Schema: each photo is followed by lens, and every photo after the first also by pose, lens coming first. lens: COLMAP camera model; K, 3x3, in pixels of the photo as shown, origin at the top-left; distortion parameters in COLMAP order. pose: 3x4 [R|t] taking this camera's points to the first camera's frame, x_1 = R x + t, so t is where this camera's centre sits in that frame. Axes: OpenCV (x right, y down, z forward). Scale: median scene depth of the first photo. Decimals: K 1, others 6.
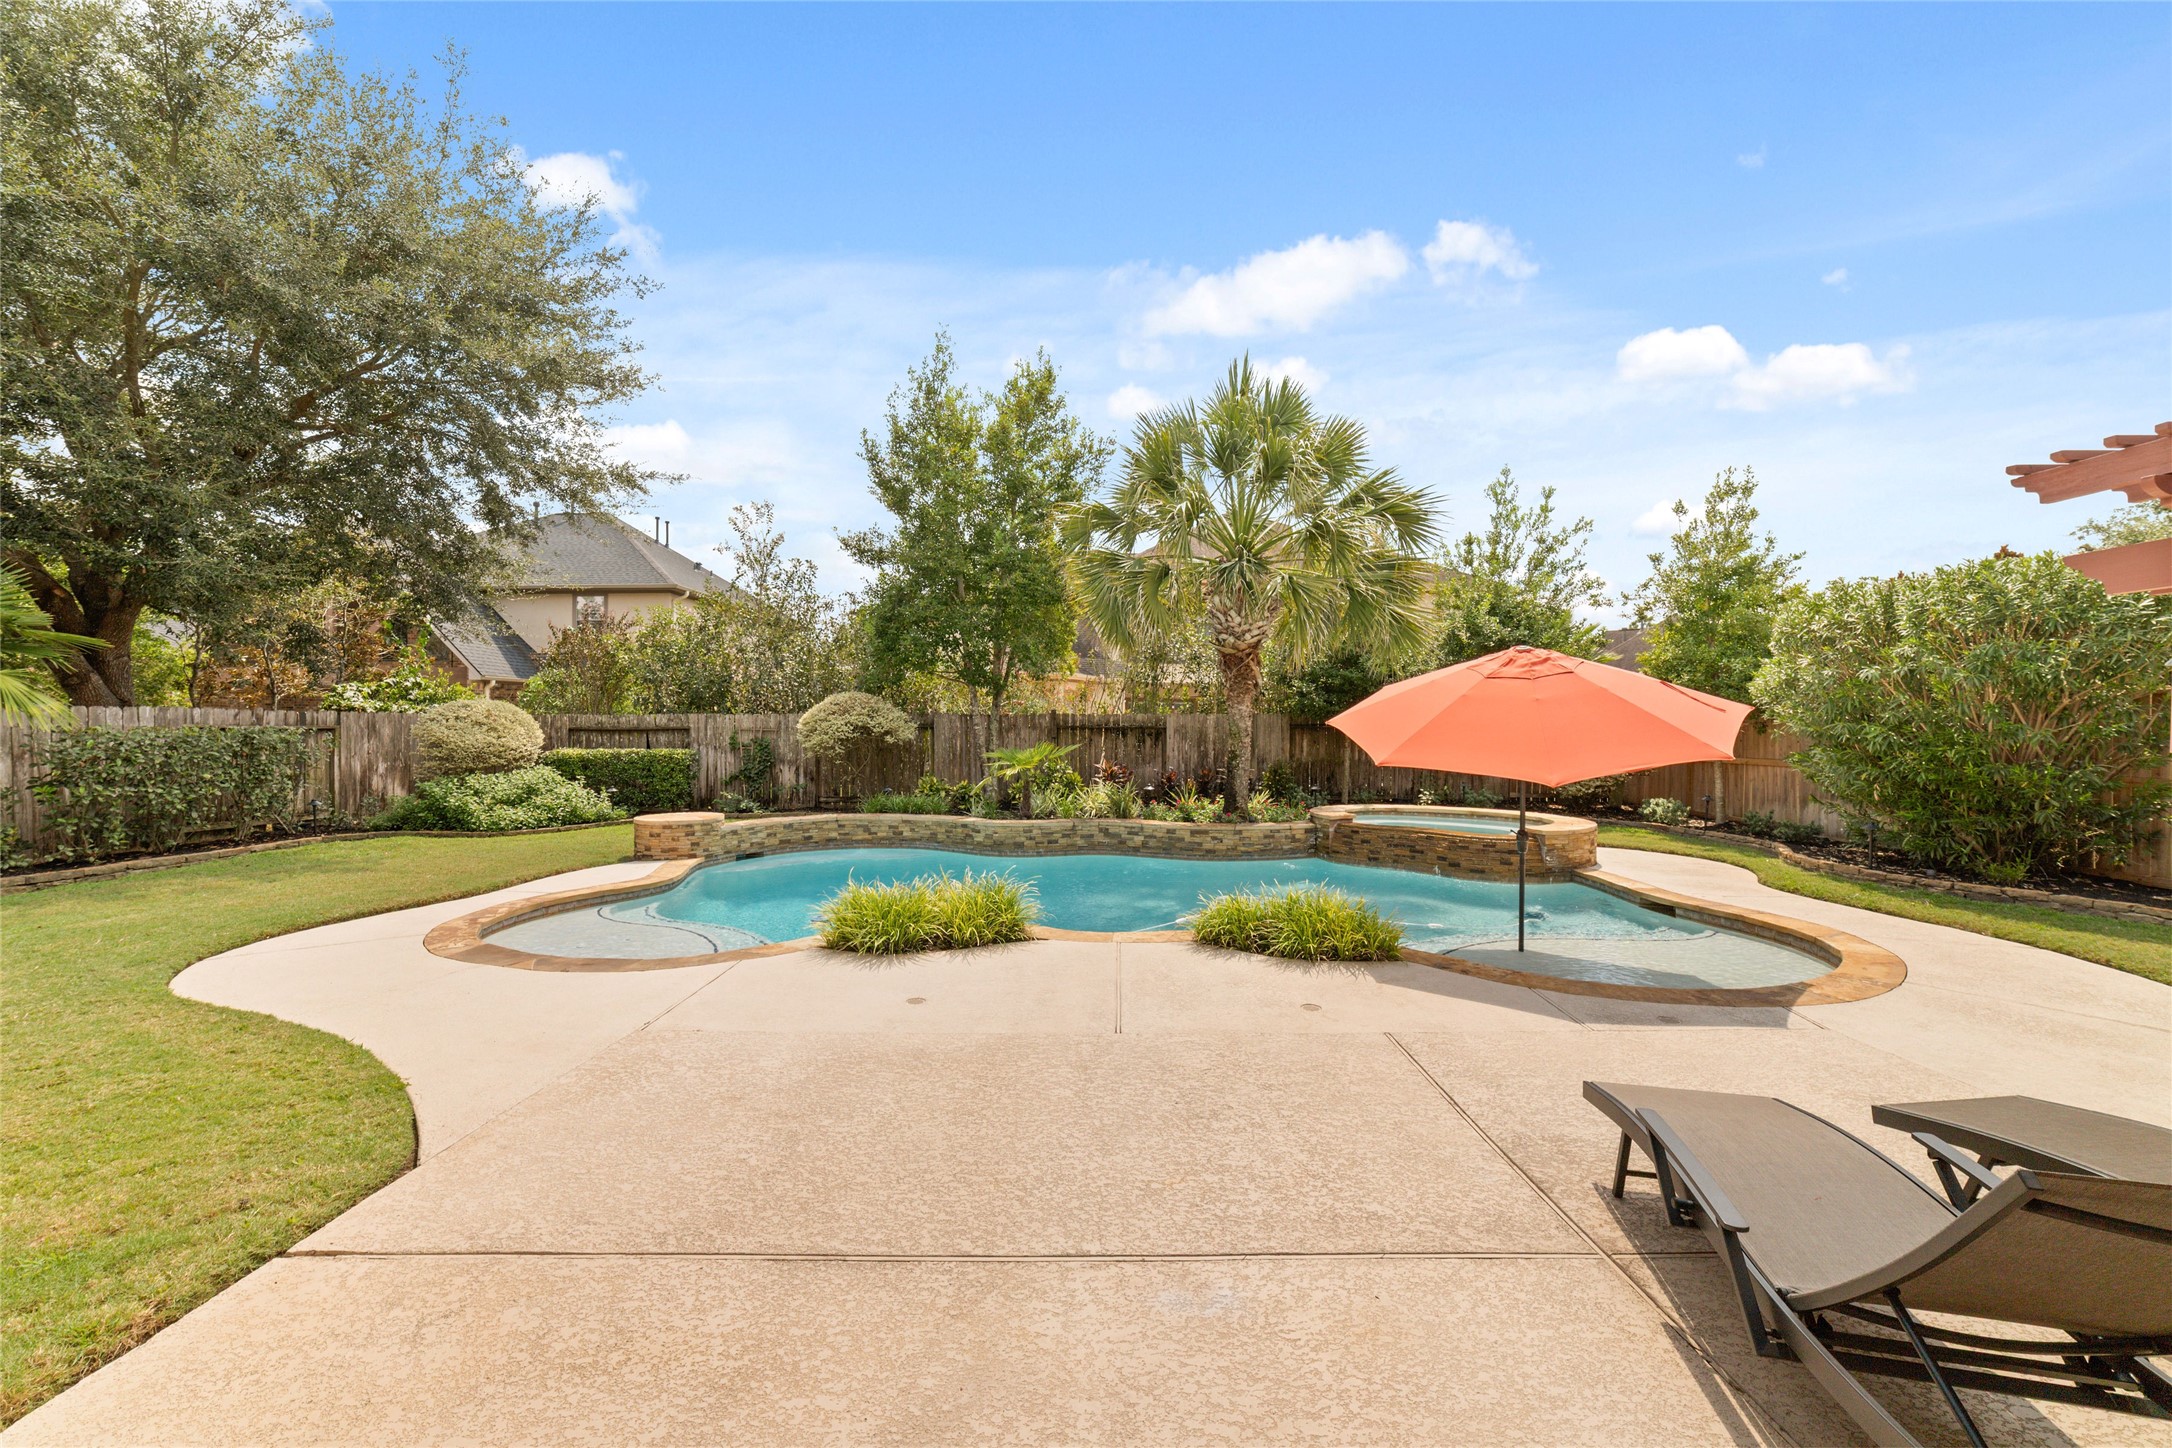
lens RADIAL K [[833.9, 0, 1087.0], [0, 833.9, 726.6], [0, 0, 1]] dist [-0.019409, 0.005575]
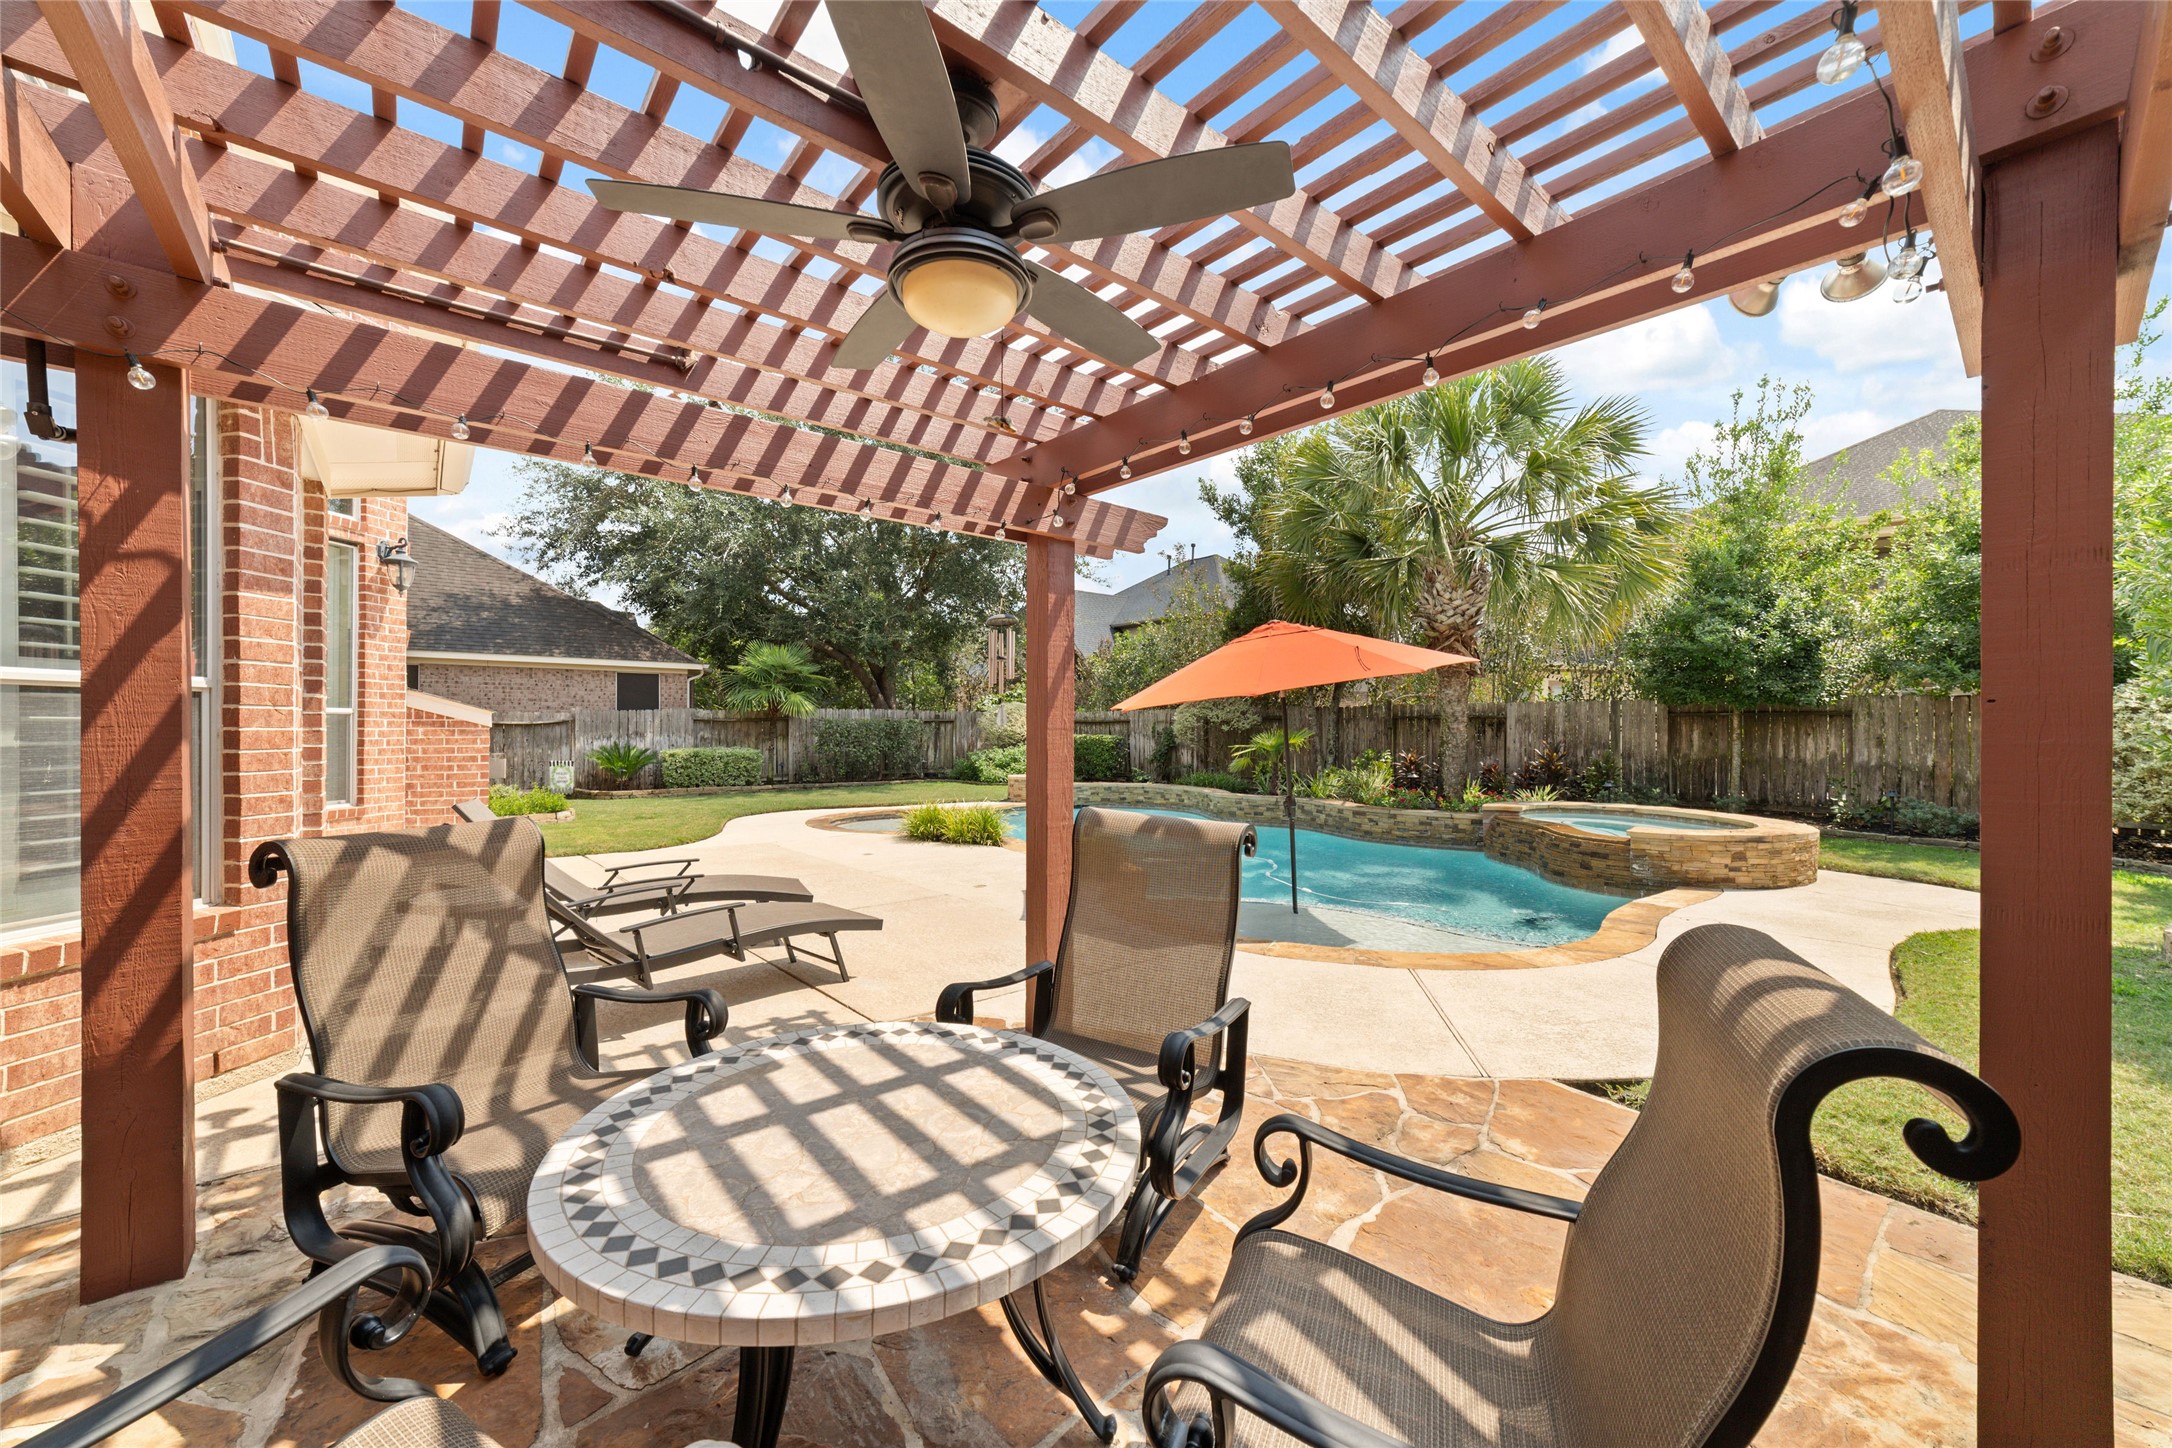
lens RADIAL K [[833.9, 0, 1101.6], [0, 833.9, 731.9], [0, 0, 1]] dist [-0.019409, 0.005575]
pose [[0.672320, 0.003951, -0.740250, 0.647334], [-0.003270, 0.999992, 0.002367, 0.022710], [0.740253, 0.000829, 0.672328, 0.063866]]
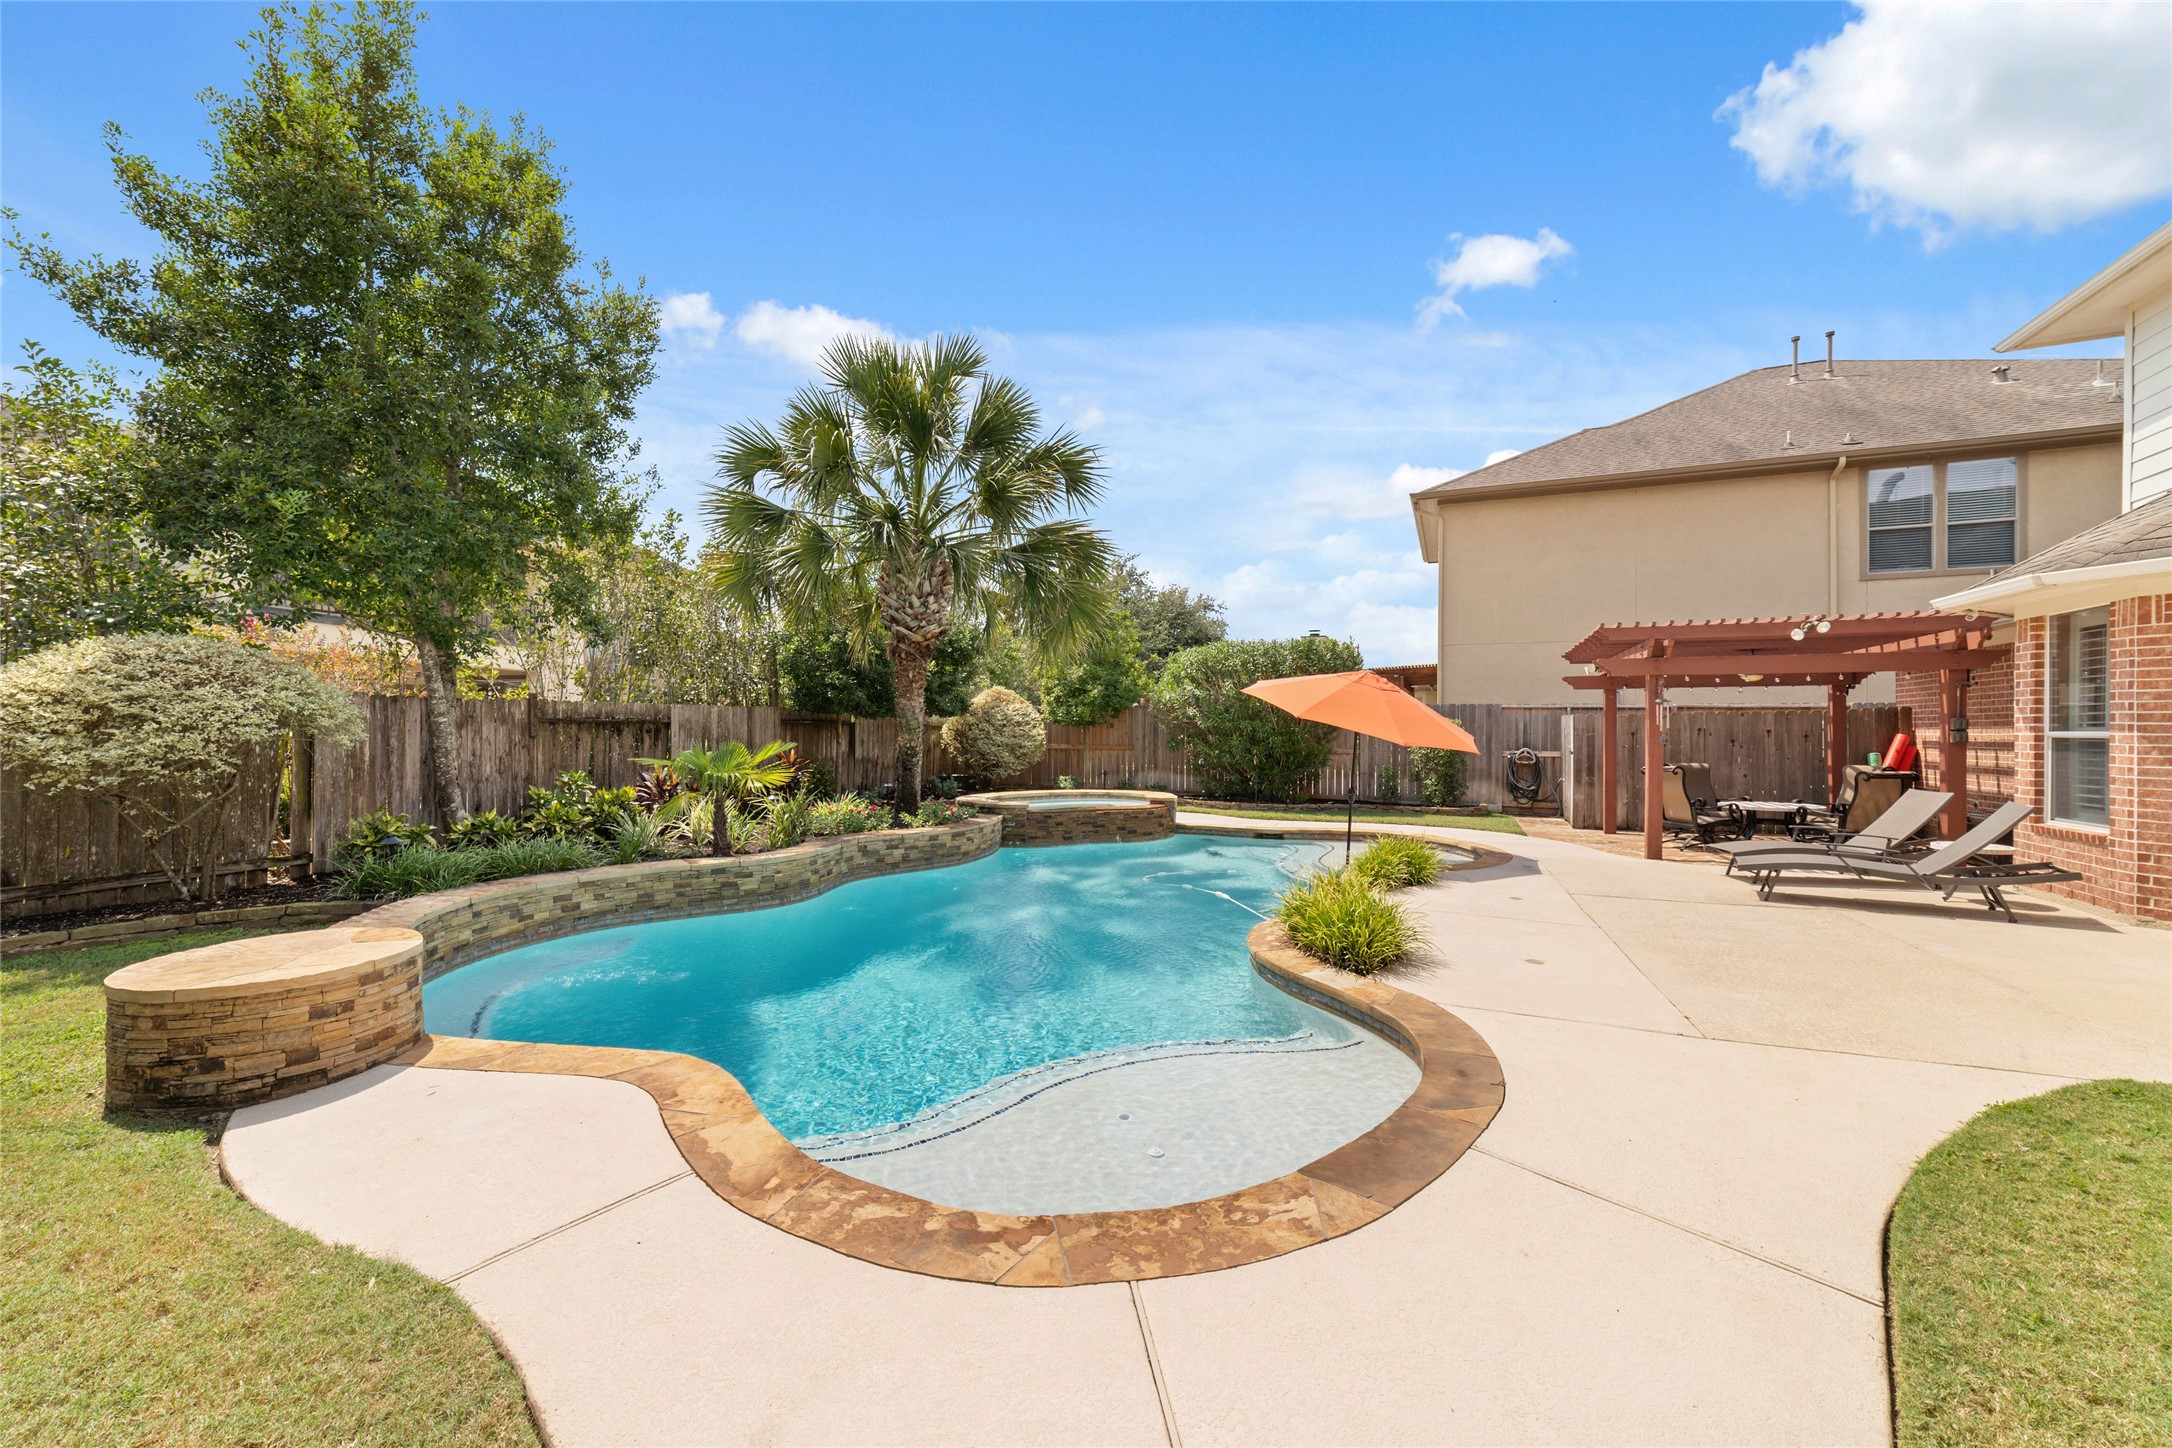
lens RADIAL K [[833.9, 0, 1091.4], [0, 833.9, 727.0], [0, 0, 1]] dist [-0.019409, 0.005575]
pose [[0.376465, 0.001346, 0.926430, -0.629228], [-0.002647, 0.999996, -0.000377, 0.007012], [-0.926427, -0.002310, 0.376468, 0.487796]]
